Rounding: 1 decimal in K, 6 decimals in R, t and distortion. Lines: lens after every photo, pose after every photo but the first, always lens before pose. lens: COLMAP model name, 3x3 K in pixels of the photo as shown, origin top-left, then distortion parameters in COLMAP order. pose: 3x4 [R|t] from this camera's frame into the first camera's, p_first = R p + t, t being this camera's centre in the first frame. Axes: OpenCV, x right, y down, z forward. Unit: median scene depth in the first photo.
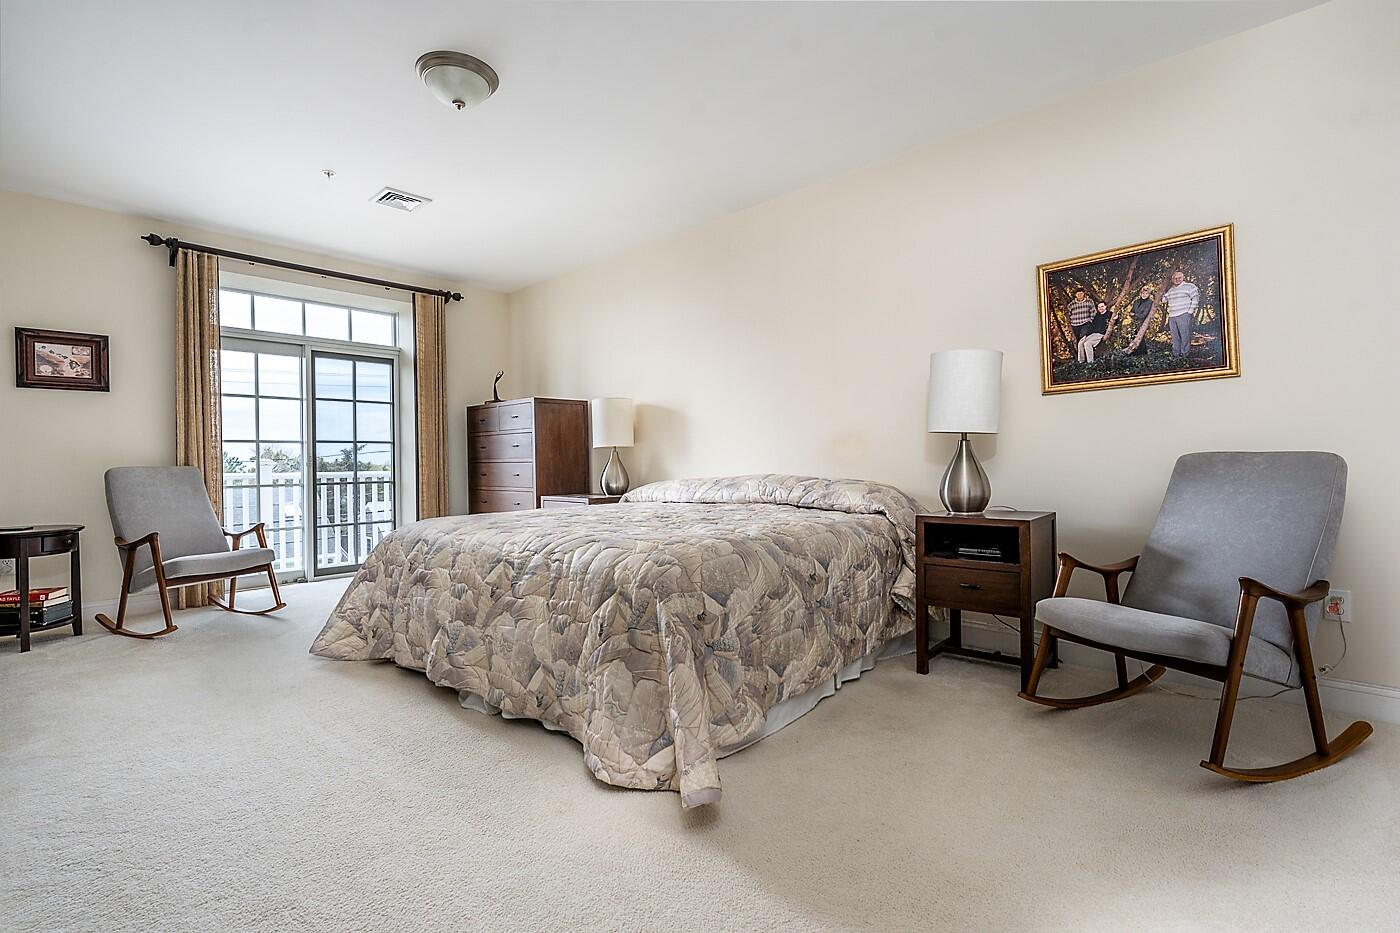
lens RADIAL K [[643.2, 0, 701.8], [0, 643.2, 463.2], [0, 0, 1]] dist [0.005858, 0.001318]
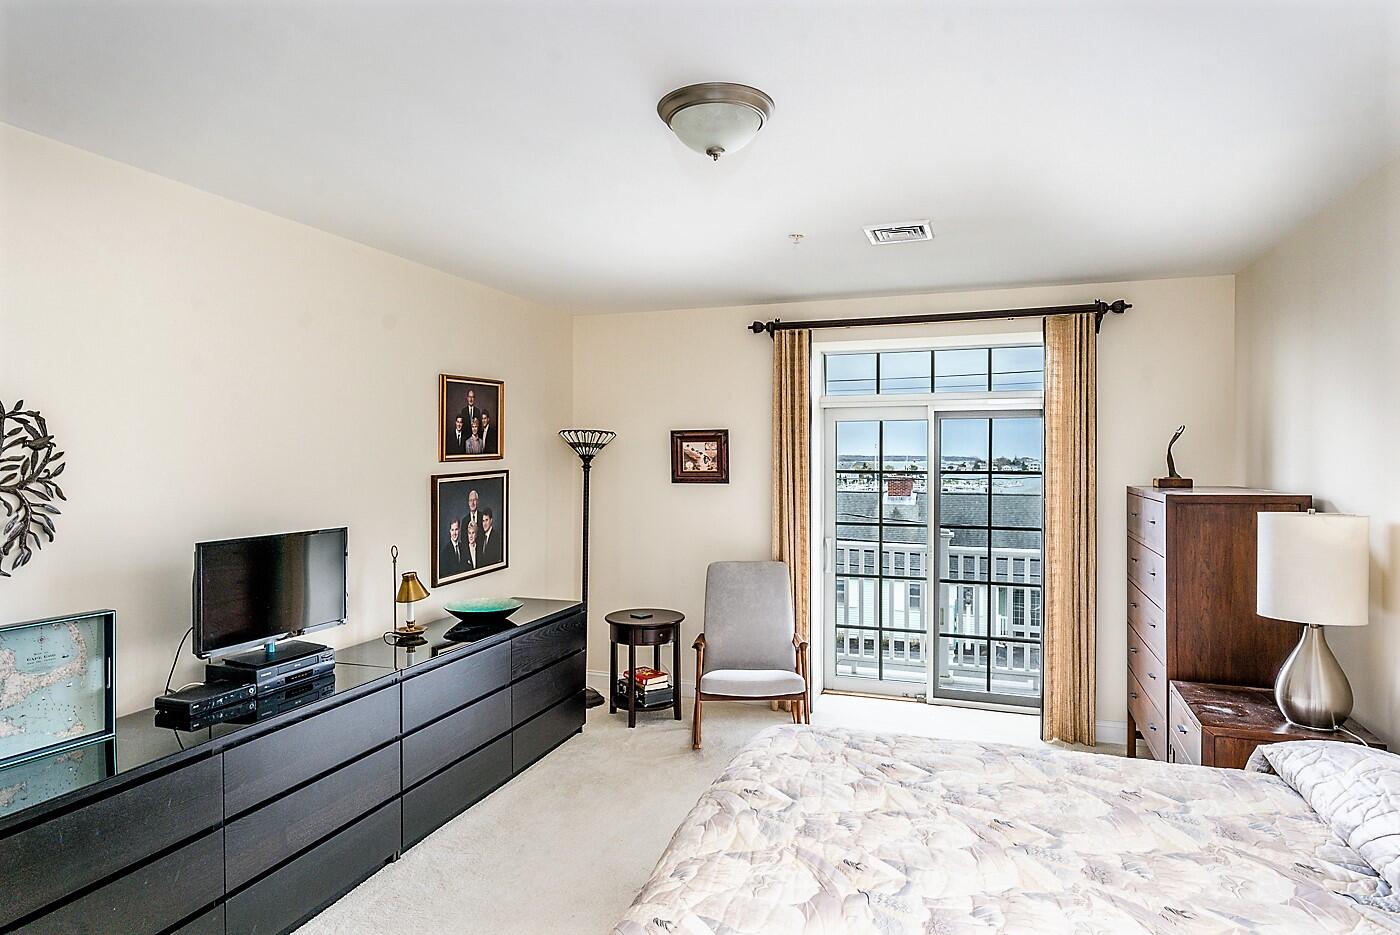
lens RADIAL K [[827.6, 0, 700.5], [0, 827.6, 462.8], [0, 0, 1]] dist [0.001009, -0.000254]
pose [[0.387028, 0.024513, -0.921742, 0.289046], [-0.006479, 0.999694, 0.023865, -0.179400], [0.922045, -0.003265, 0.387069, 0.461289]]
